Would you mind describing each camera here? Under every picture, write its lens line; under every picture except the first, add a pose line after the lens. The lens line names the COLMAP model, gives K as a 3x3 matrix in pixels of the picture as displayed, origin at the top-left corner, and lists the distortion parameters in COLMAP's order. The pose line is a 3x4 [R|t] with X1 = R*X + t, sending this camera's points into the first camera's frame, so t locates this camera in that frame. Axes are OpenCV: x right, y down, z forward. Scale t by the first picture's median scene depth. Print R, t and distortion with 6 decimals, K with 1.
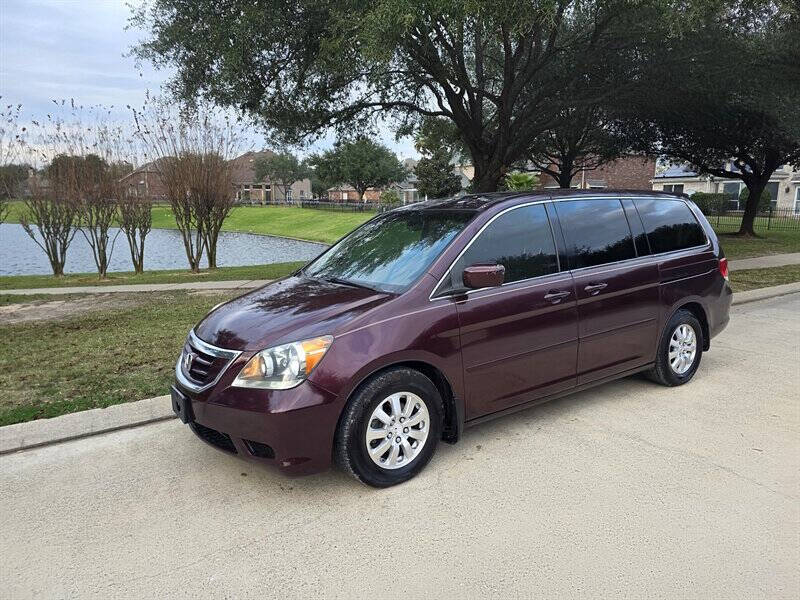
lens RADIAL K [[544.0, 0, 406.8], [0, 544.0, 293.3], [0, 0, 1]] dist [0.075357, -0.050435]
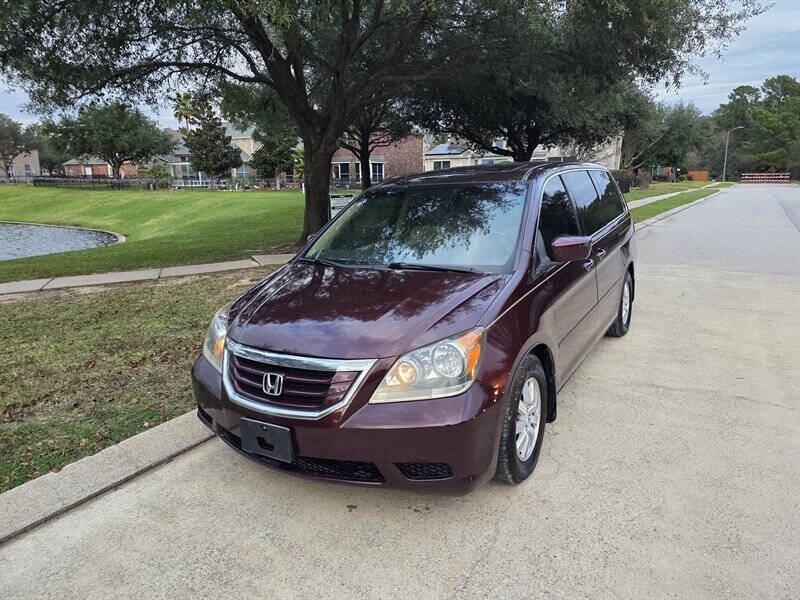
lens RADIAL K [[544.0, 0, 404.7], [0, 544.0, 288.0], [0, 0, 1]] dist [0.075357, -0.050435]
pose [[0.910479, -0.095034, 0.402488, -0.099067], [0.081312, 0.995379, 0.051088, -0.006633], [-0.405483, -0.013787, 0.913999, 0.040759]]
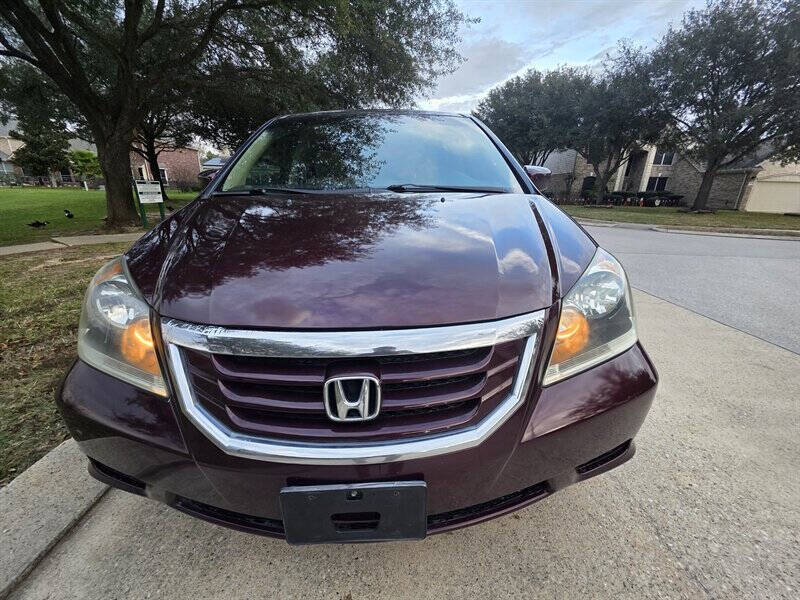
lens RADIAL K [[319.8, 0, 393.9], [0, 319.8, 299.0], [0, 0, 1]] dist [0.002449, 0.001340]
pose [[0.541544, -0.257183, 0.800367, -0.101035], [0.118209, 0.965892, 0.230389, 0.002828], [-0.832320, -0.030155, 0.553474, 0.161906]]
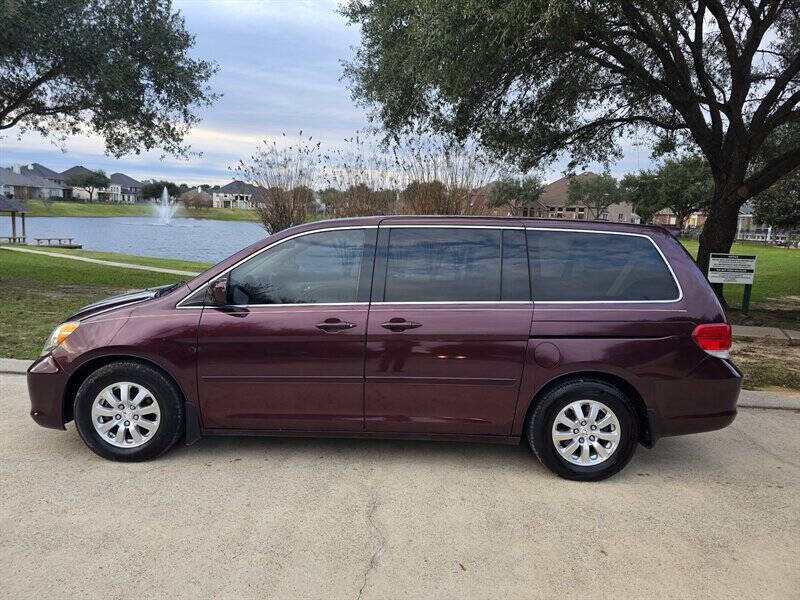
lens RADIAL K [[544.0, 0, 395.8], [0, 544.0, 293.4], [0, 0, 1]] dist [0.075357, -0.050435]
pose [[0.806286, 0.112521, -0.580725, 0.191571], [-0.135269, 0.990800, 0.004168, -0.015089], [0.575852, 0.075193, 0.814089, 0.062774]]
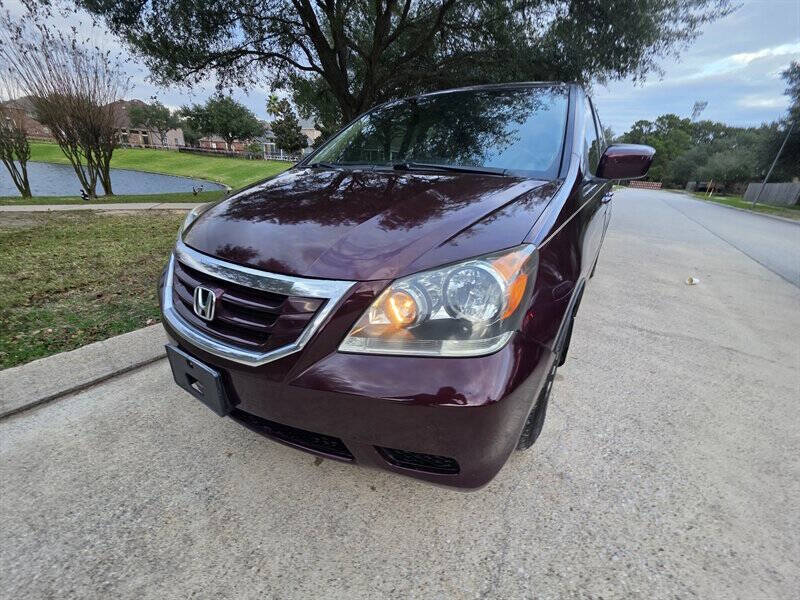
lens RADIAL K [[319.9, 0, 393.5], [0, 319.9, 302.4], [0, 0, 1]] dist [-0.001244, 0.001936]
pose [[0.929185, -0.088468, 0.358871, -0.063982], [-0.002001, 0.969714, 0.244234, 0.009238], [-0.369609, -0.227656, 0.900867, 0.123805]]
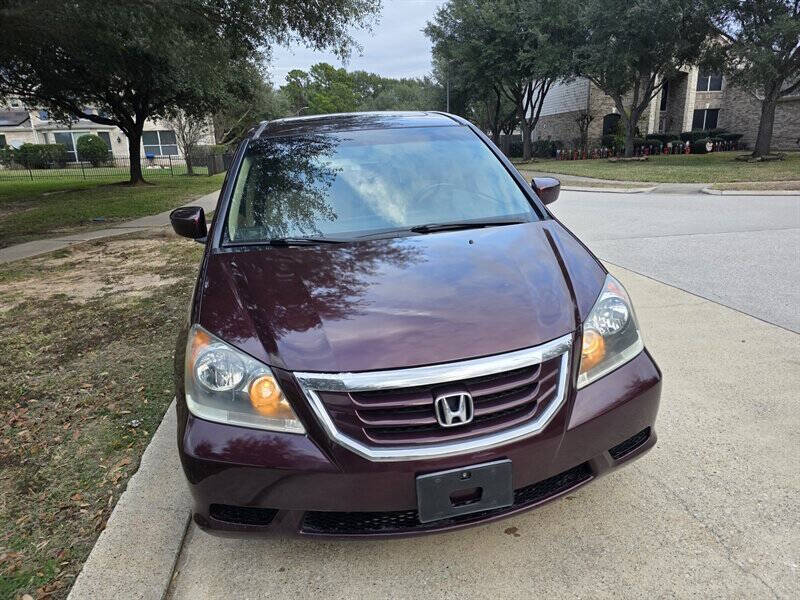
lens RADIAL K [[544.0, 0, 402.0], [0, 544.0, 291.9], [0, 0, 1]] dist [0.075357, -0.050435]
pose [[0.393156, -0.257099, 0.882796, -0.160202], [0.191162, 0.961988, 0.195028, -0.018170], [-0.899381, 0.092080, 0.427359, 0.152185]]
